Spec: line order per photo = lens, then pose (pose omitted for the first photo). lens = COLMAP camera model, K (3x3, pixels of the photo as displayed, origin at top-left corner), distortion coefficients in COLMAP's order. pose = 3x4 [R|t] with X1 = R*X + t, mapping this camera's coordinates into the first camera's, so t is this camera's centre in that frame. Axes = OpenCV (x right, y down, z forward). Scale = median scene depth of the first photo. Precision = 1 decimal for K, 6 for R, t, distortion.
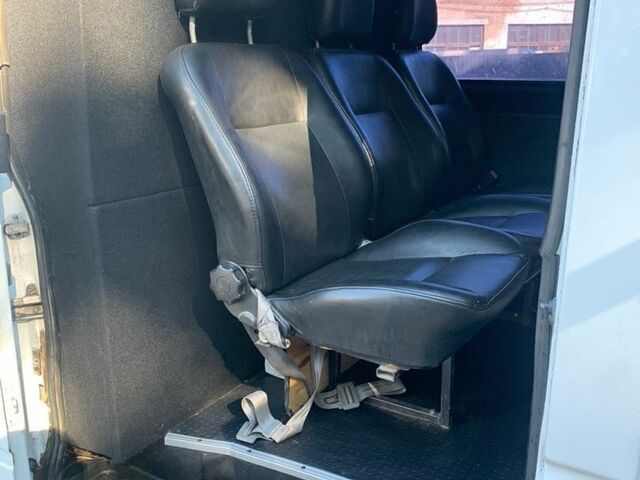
lens RADIAL K [[644.7, 0, 320.0], [0, 644.7, 240.0], [0, 0, 1]] dist [0.199871, -0.482915]
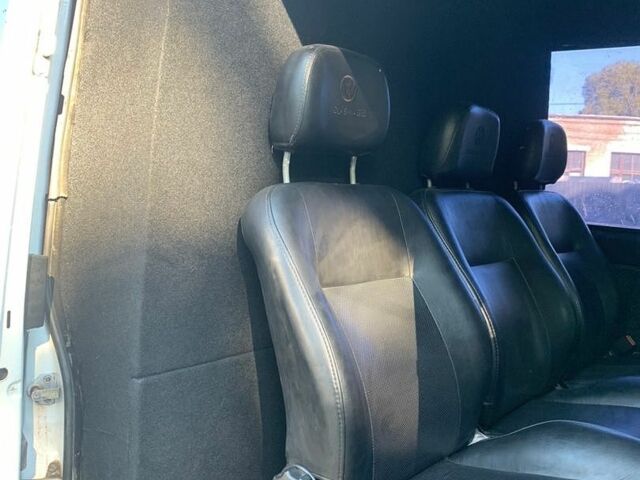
lens RADIAL K [[644.7, 0, 320.0], [0, 644.7, 240.0], [0, 0, 1]] dist [0.199871, -0.482915]
pose [[0.988369, 0.073040, -0.133389, -0.032191], [-0.093755, 0.983251, -0.156291, -0.096221], [0.119740, 0.166979, 0.978663, 0.198347]]
